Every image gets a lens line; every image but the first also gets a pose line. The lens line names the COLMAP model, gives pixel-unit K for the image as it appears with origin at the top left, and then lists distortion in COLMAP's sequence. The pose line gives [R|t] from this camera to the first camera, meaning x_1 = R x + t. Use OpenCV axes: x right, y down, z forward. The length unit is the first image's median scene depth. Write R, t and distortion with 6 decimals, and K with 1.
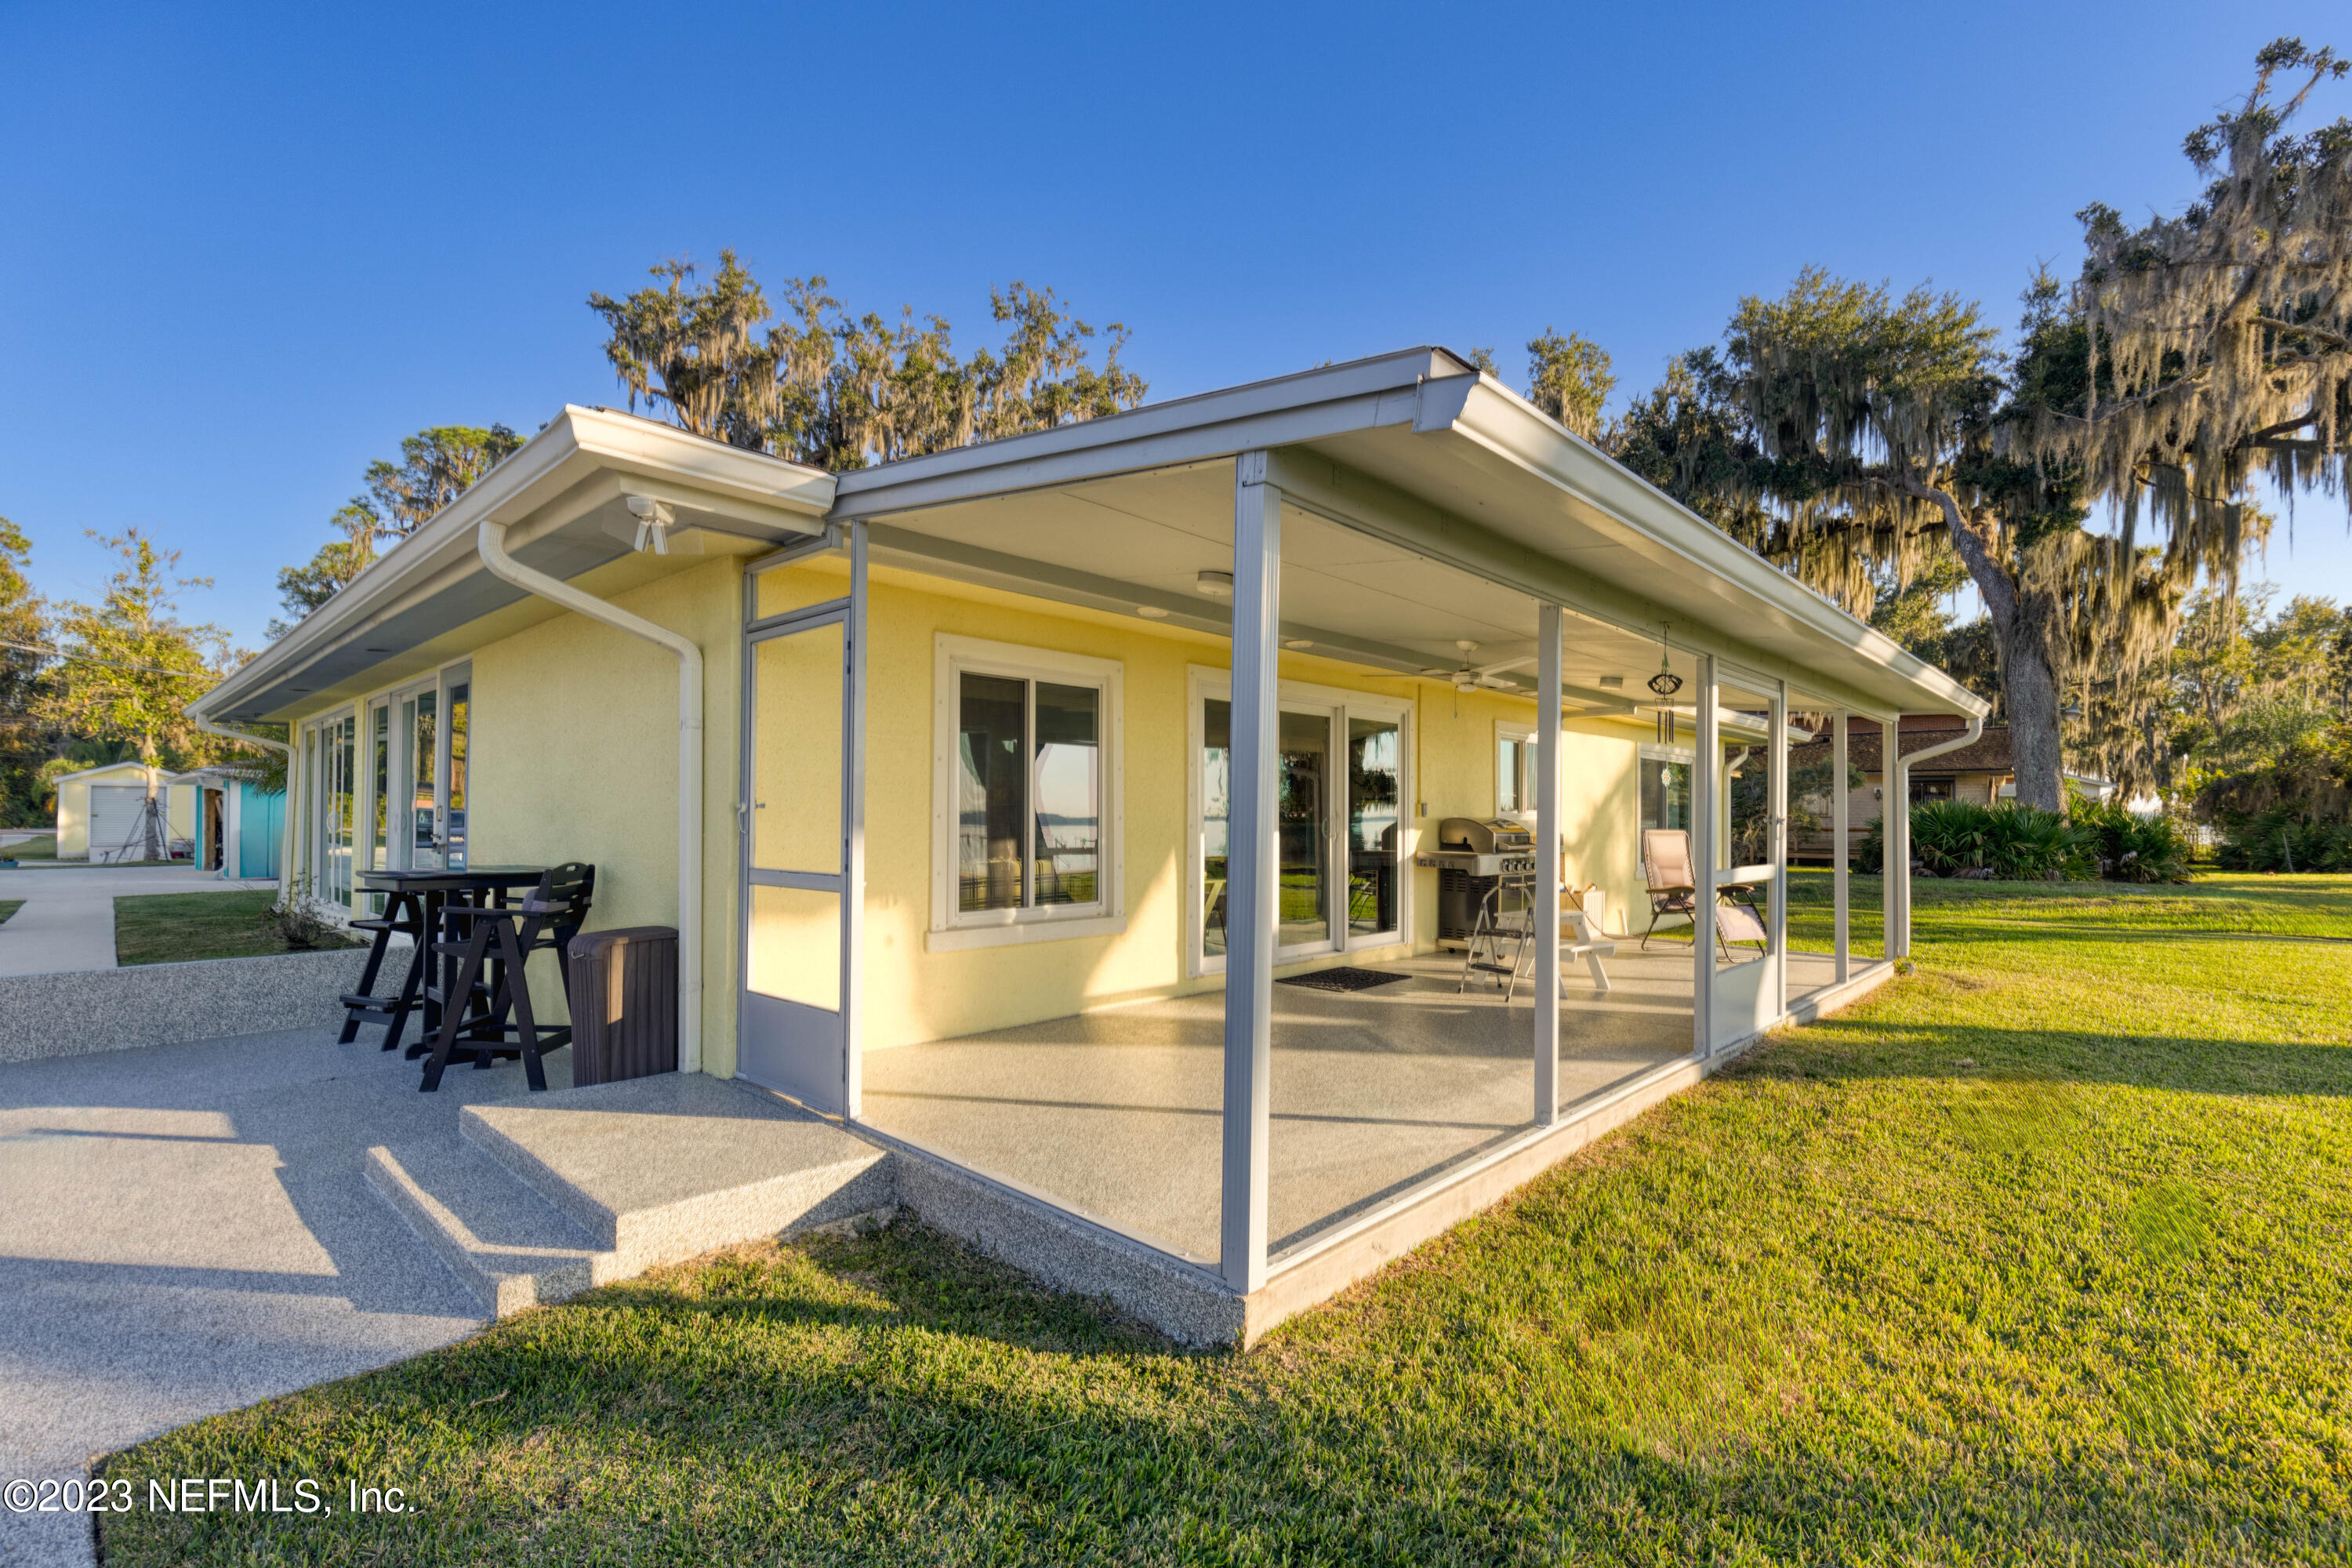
lens RADIAL K [[1054.7, 0, 1180.2], [0, 1054.7, 799.0], [0, 0, 1]] dist [-0.000977, 0.000104]
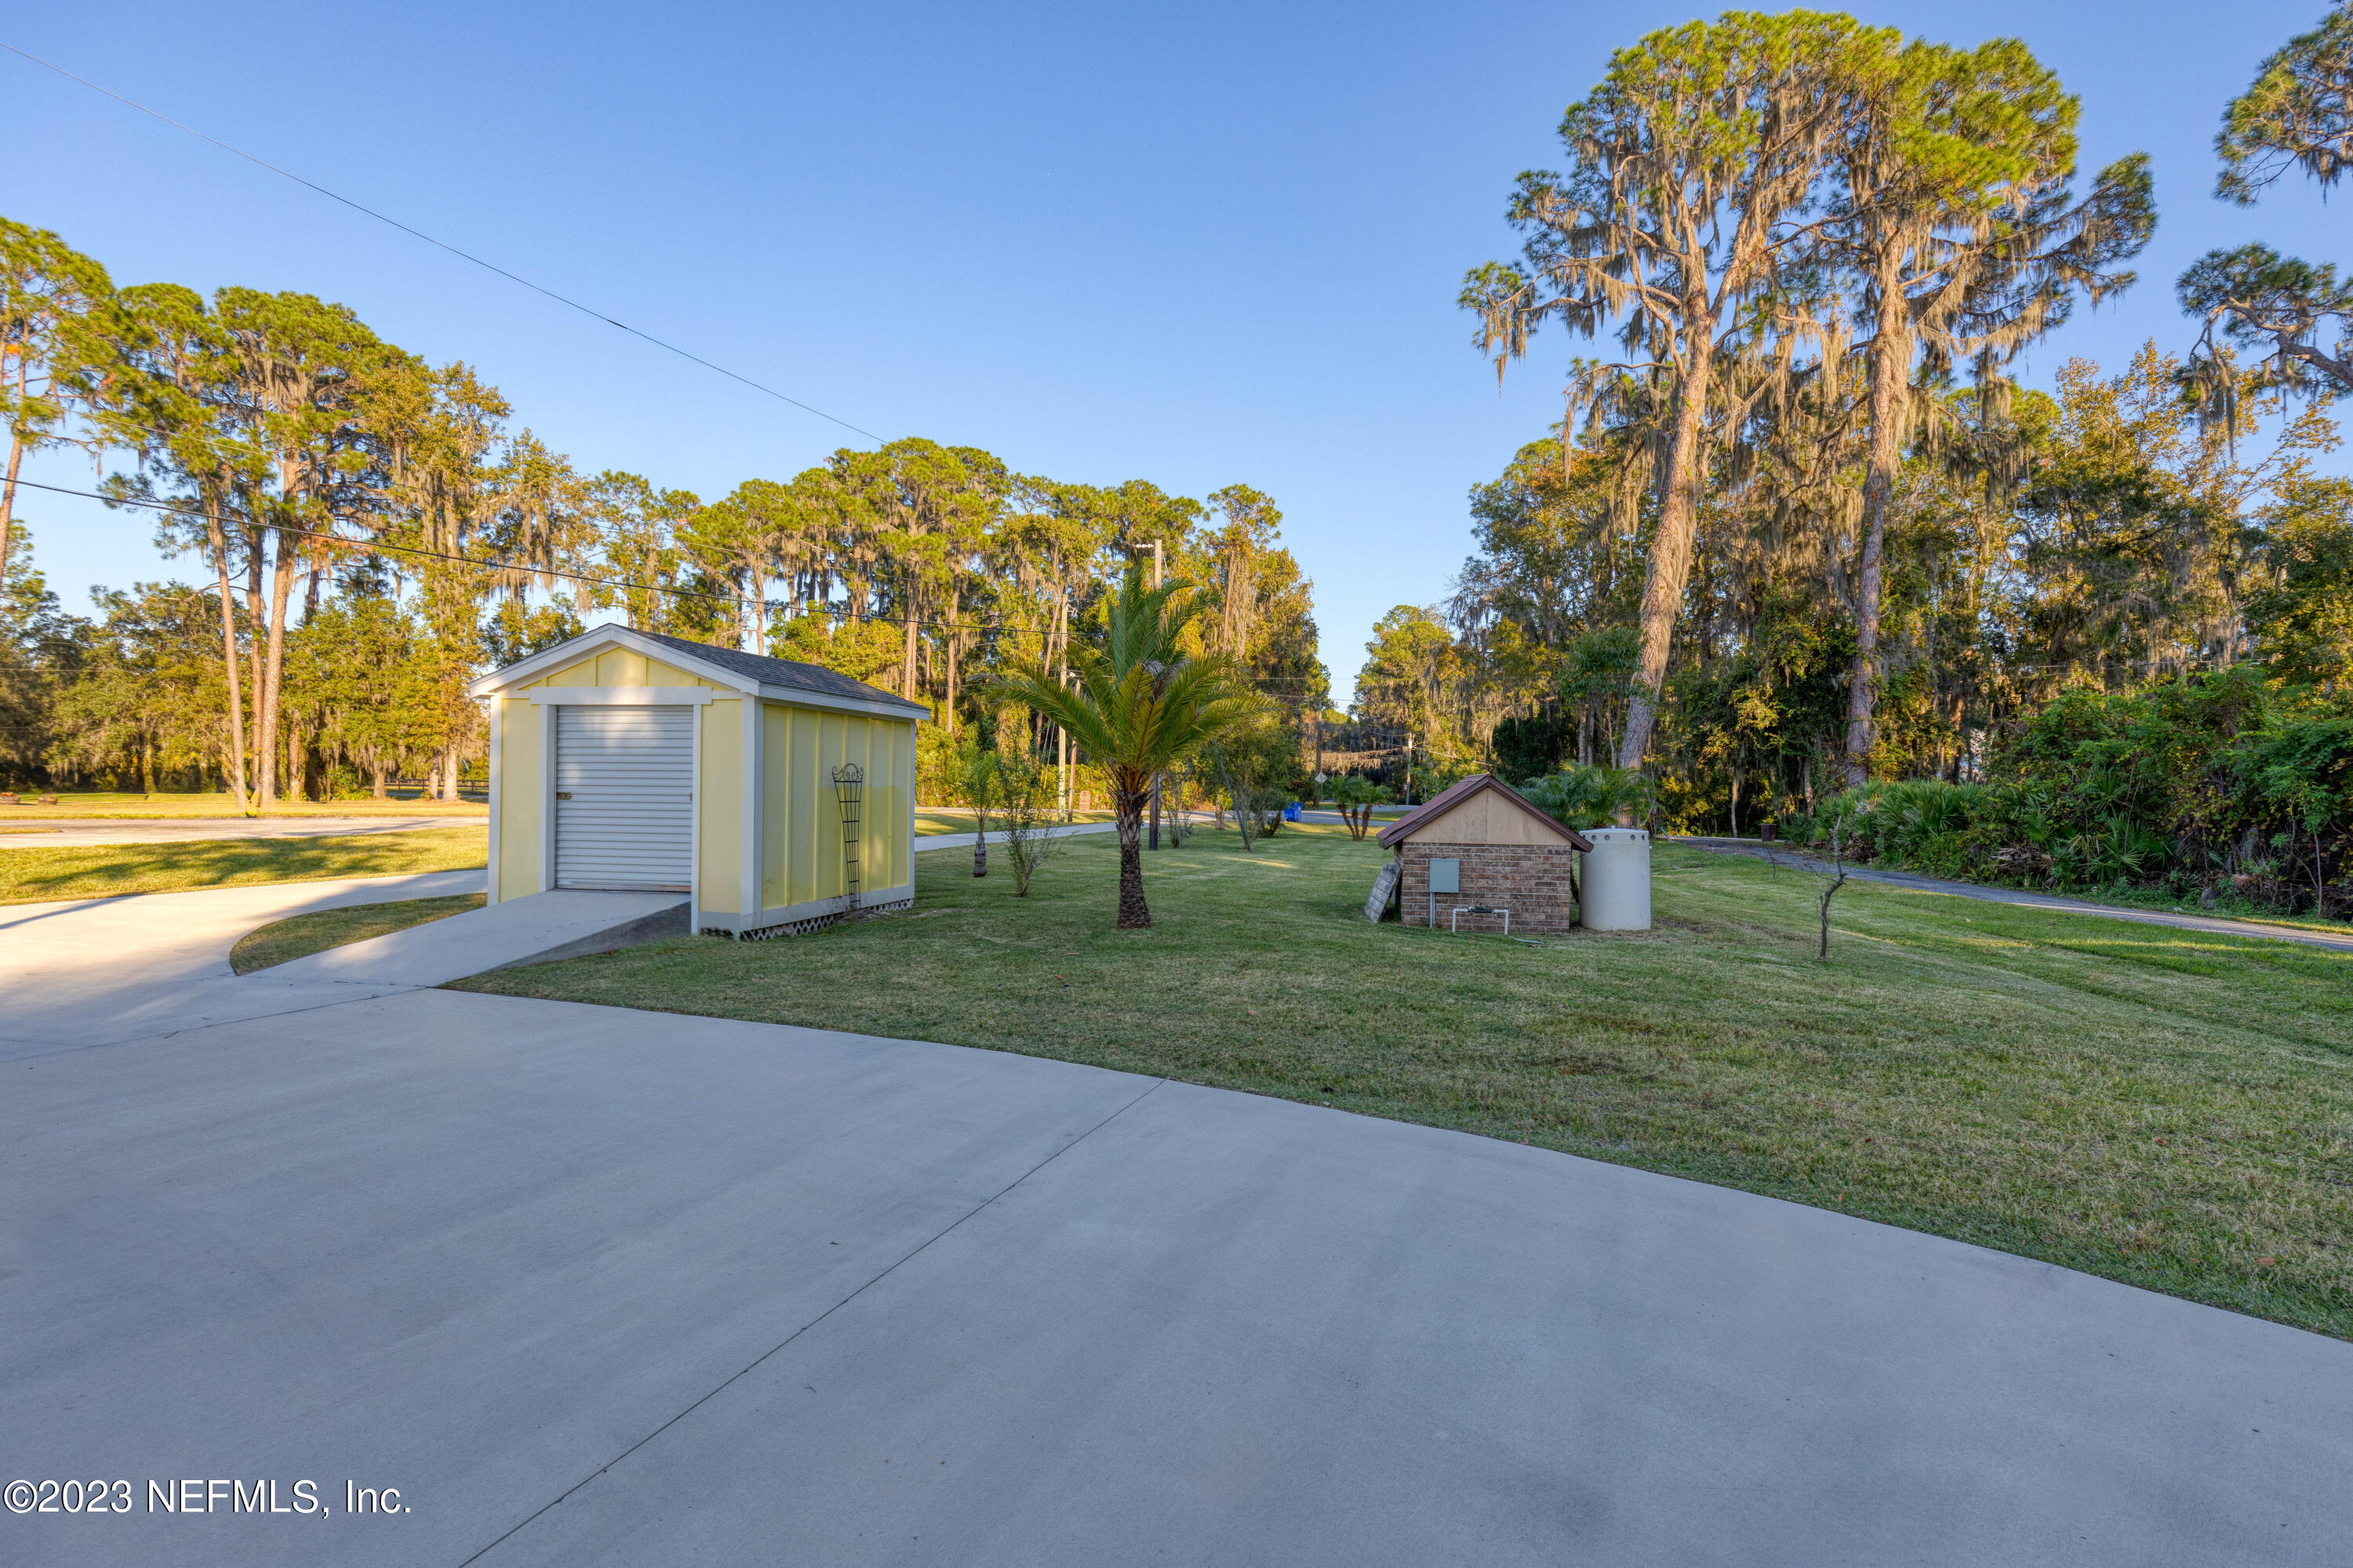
lens RADIAL K [[1213.6, 0, 1180.3], [0, 1213.6, 785.0], [0, 0, 1]] dist [-0.000378, 0.000005]
pose [[0.541756, -0.001440, -0.840534, -0.315253], [0.008493, 0.999957, 0.003761, 0.001223], [0.840493, -0.009176, 0.541745, 0.488717]]
